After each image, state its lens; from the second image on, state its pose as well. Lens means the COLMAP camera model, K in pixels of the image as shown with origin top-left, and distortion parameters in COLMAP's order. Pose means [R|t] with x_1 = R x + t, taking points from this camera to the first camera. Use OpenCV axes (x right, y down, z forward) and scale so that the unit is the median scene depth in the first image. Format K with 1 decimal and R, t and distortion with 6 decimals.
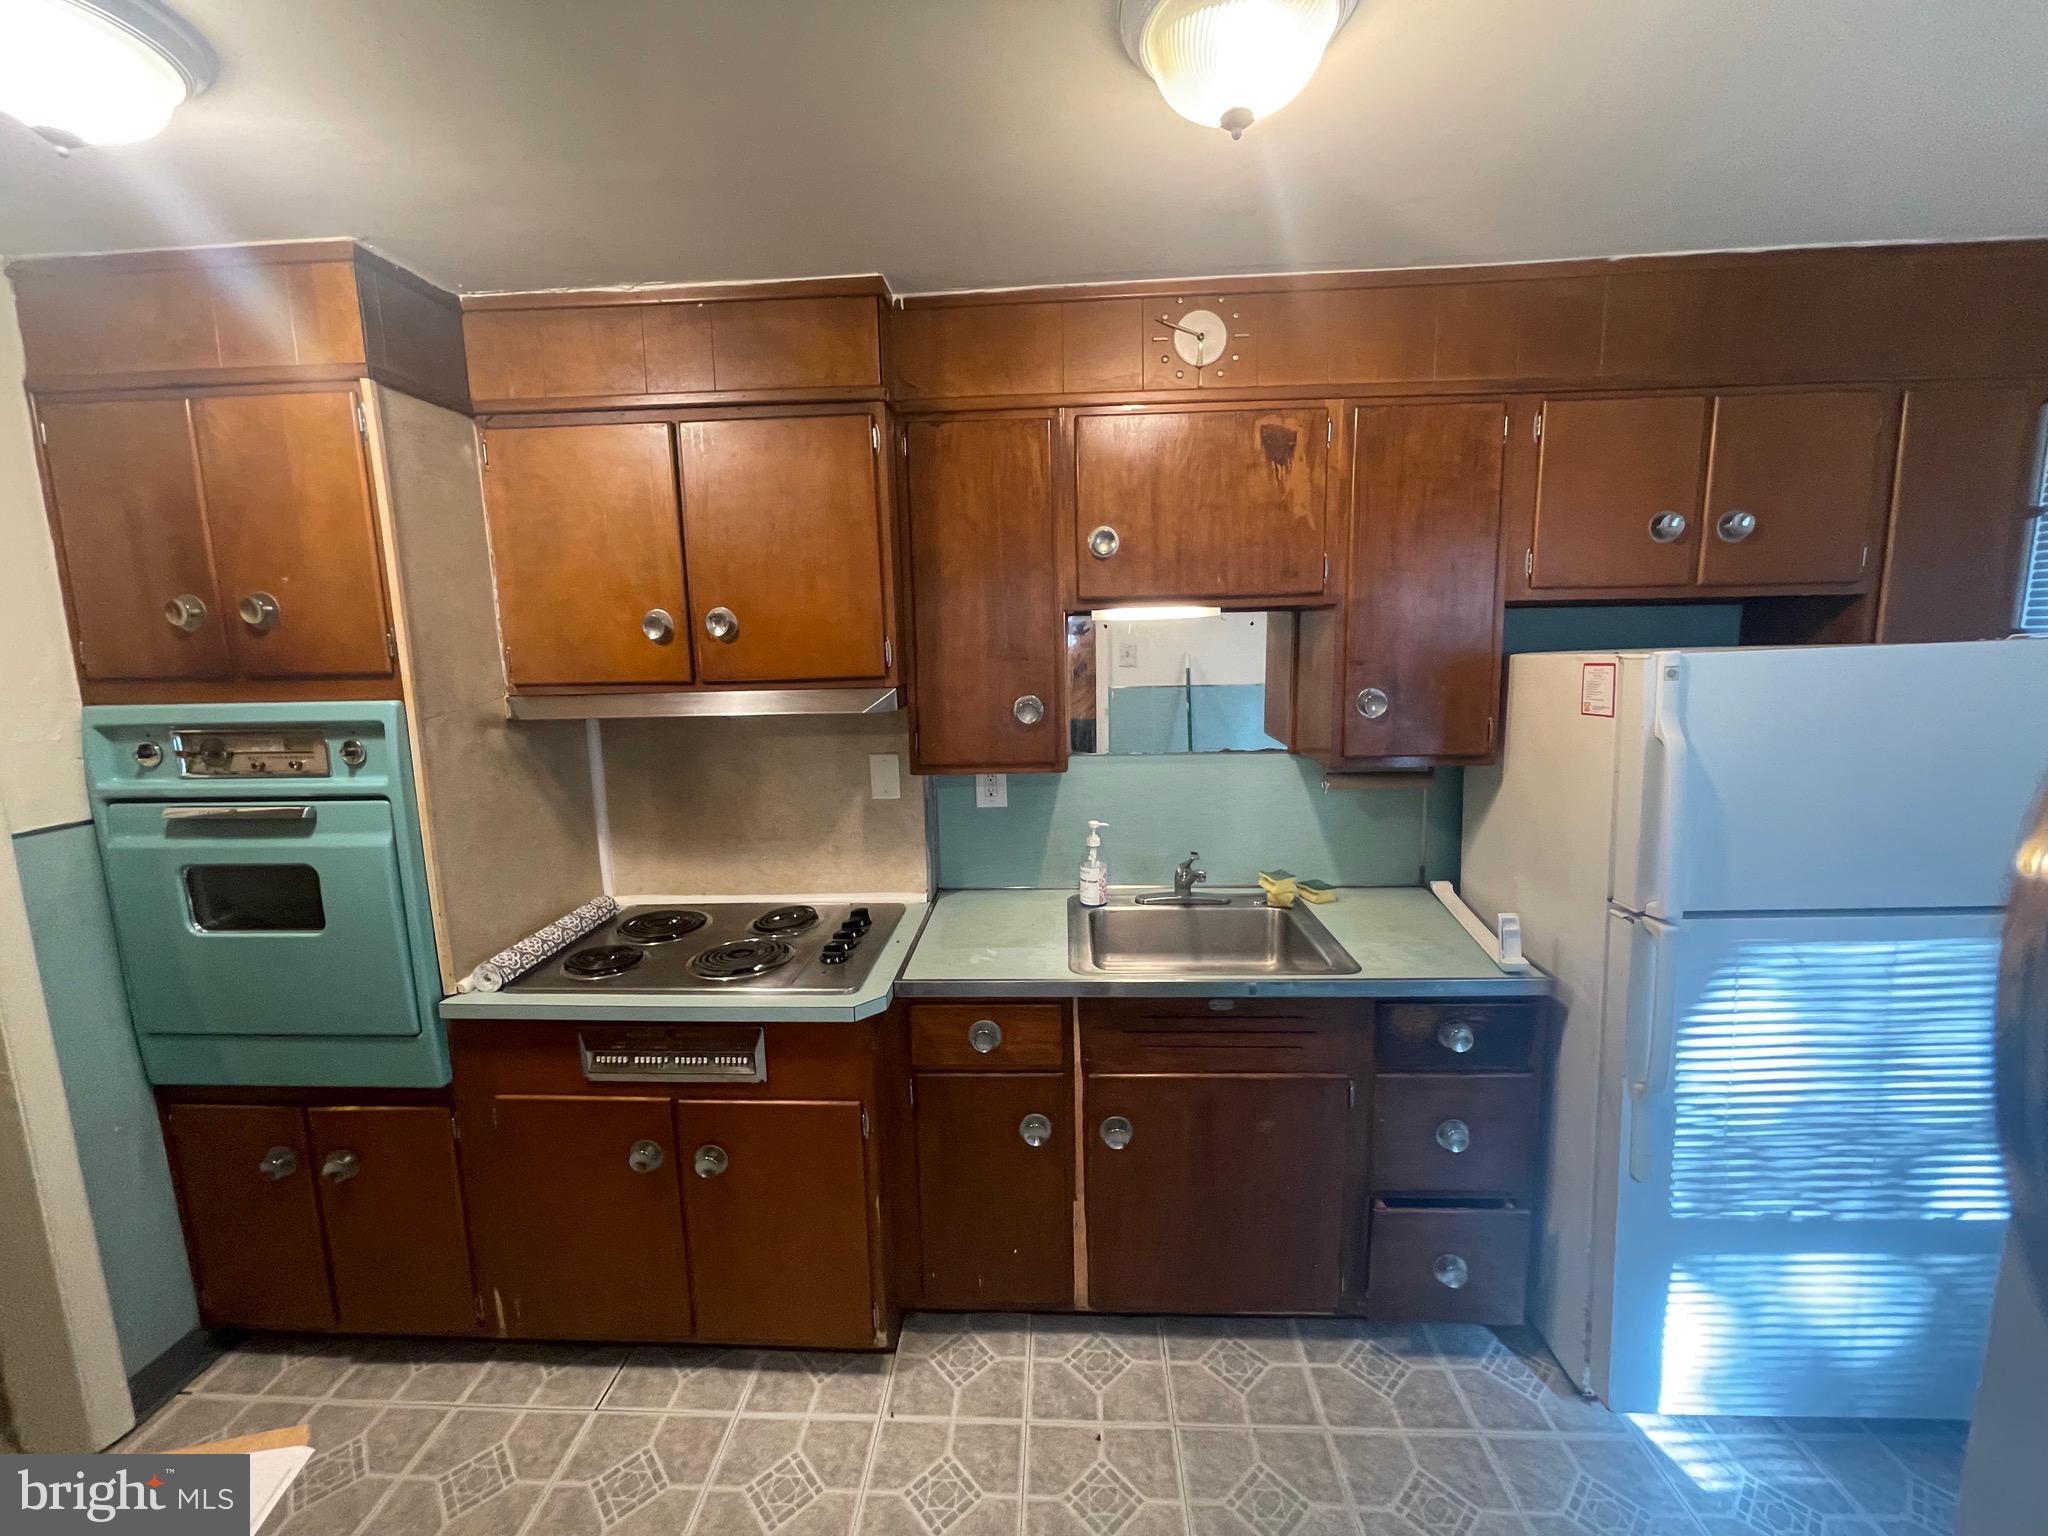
lens RADIAL K [[830.9, 0, 1025.3], [0, 830.9, 757.6], [0, 0, 1]] dist [-0.002181, 0.000497]
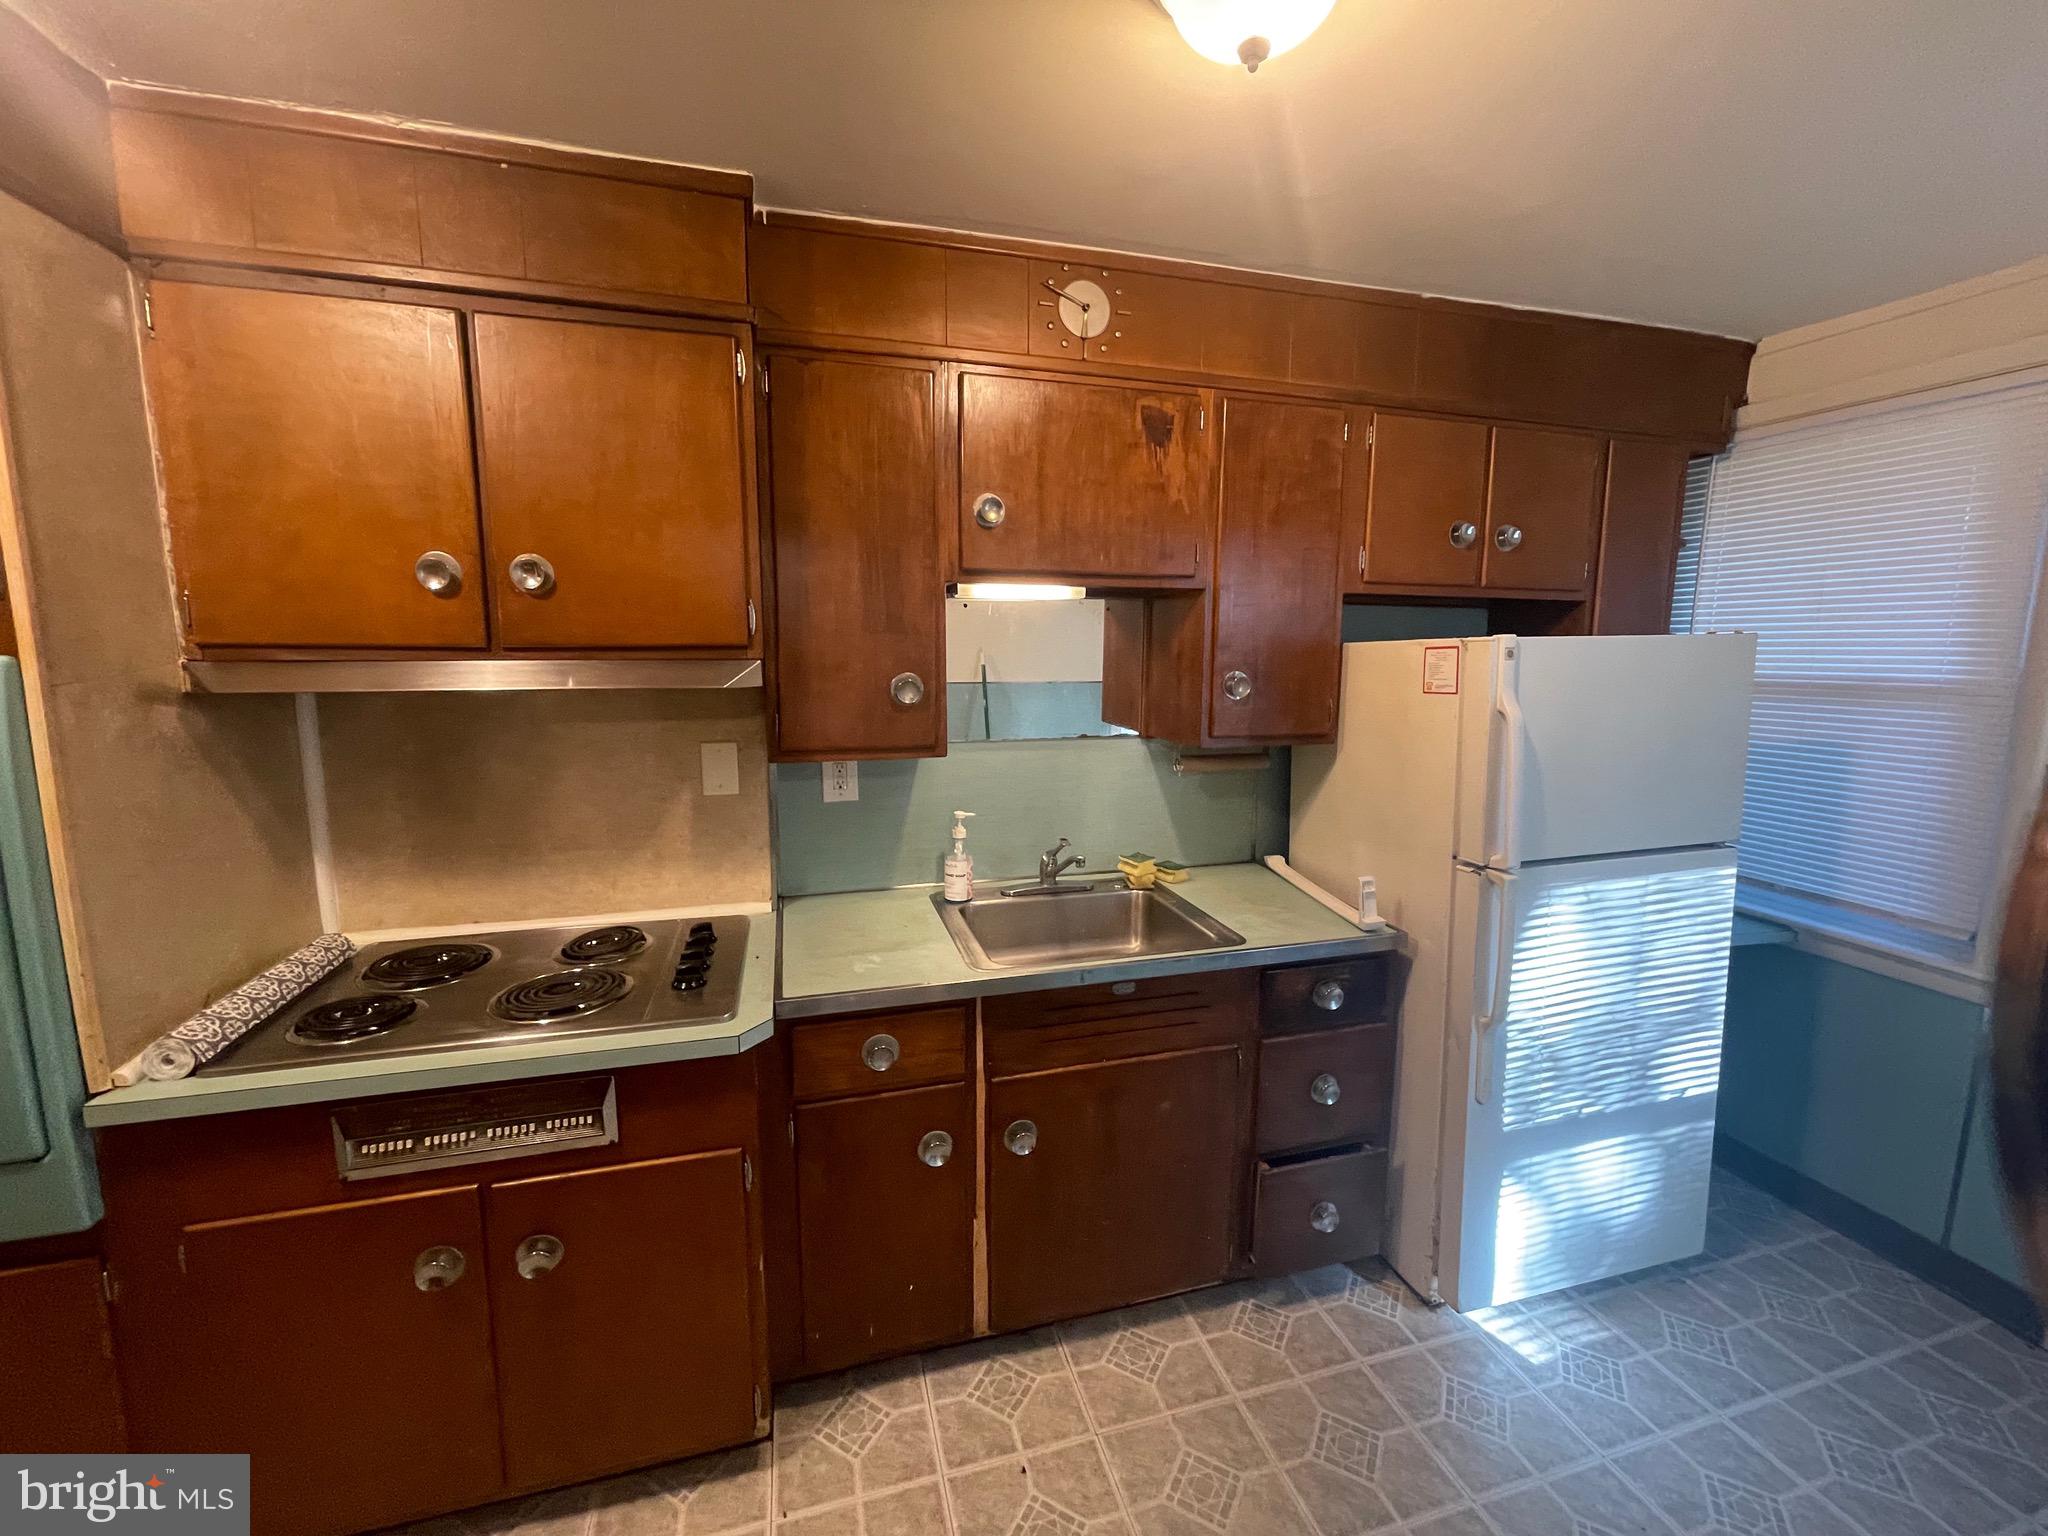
lens RADIAL K [[830.9, 0, 1025.3], [0, 830.9, 757.6], [0, 0, 1]] dist [-0.002181, 0.000497]
pose [[0.947317, -0.015712, 0.319912, -0.177725], [0.019599, 0.999768, -0.008936, 0.031025], [-0.319697, 0.014736, 0.947405, 0.102210]]
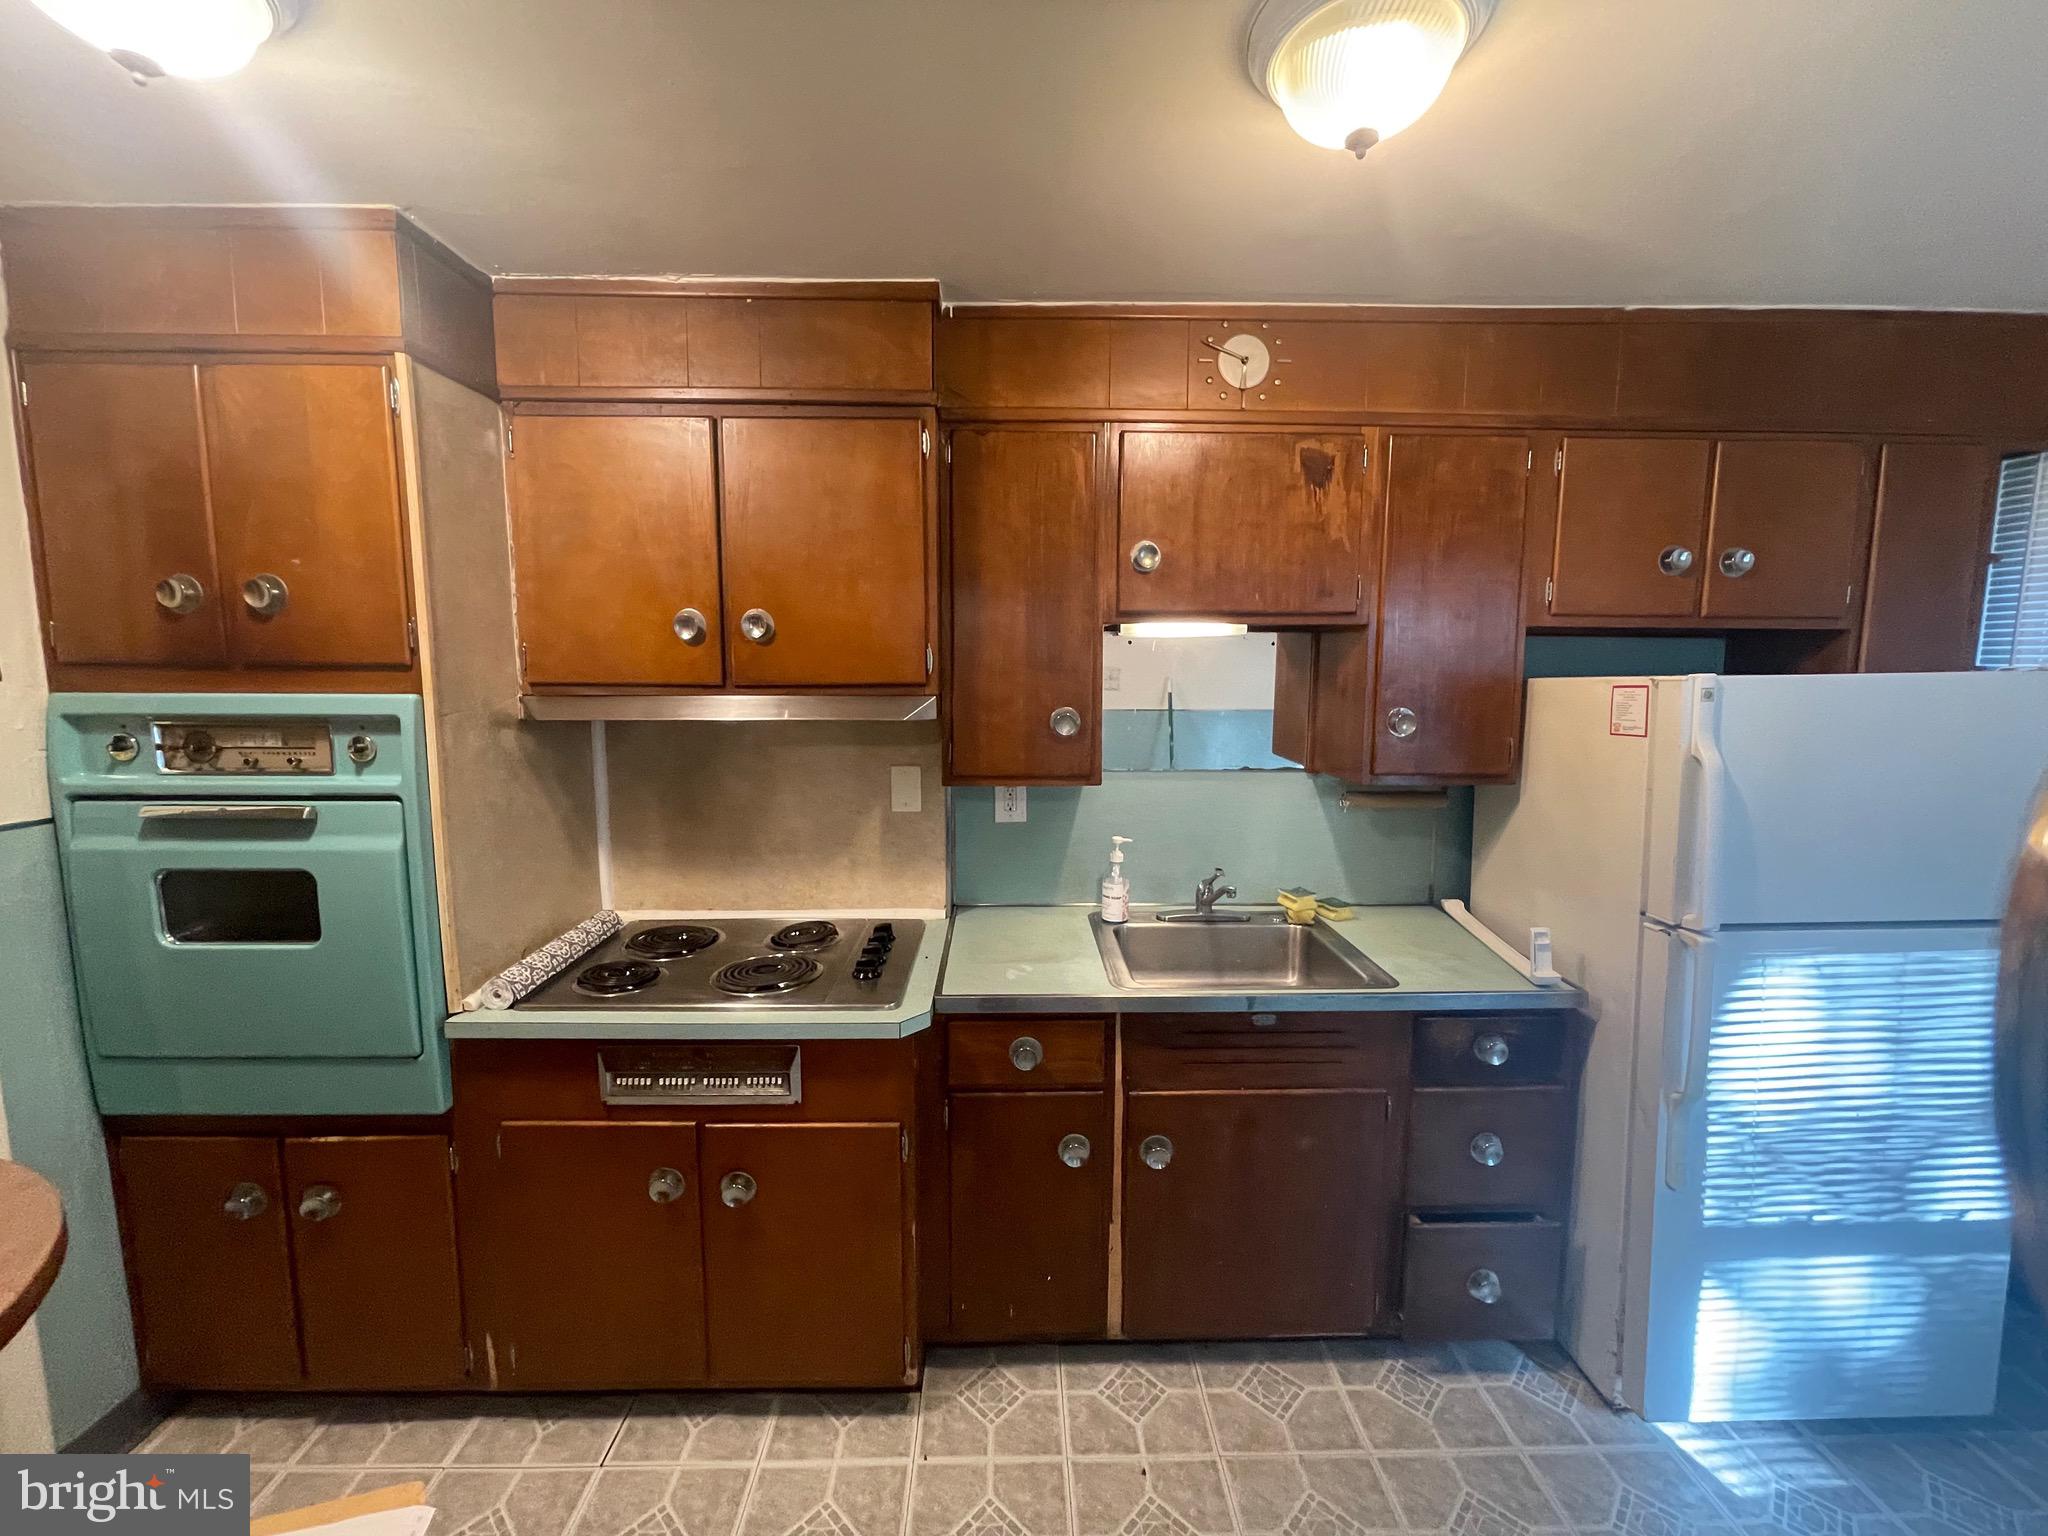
lens RADIAL K [[830.9, 0, 1025.3], [0, 830.9, 757.6], [0, 0, 1]] dist [-0.002181, 0.000497]
pose [[0.997132, 0.017984, 0.073516, -0.124342], [-0.015449, 0.999272, -0.034895, 0.022052], [-0.074090, 0.033659, 0.996683, 0.016991]]
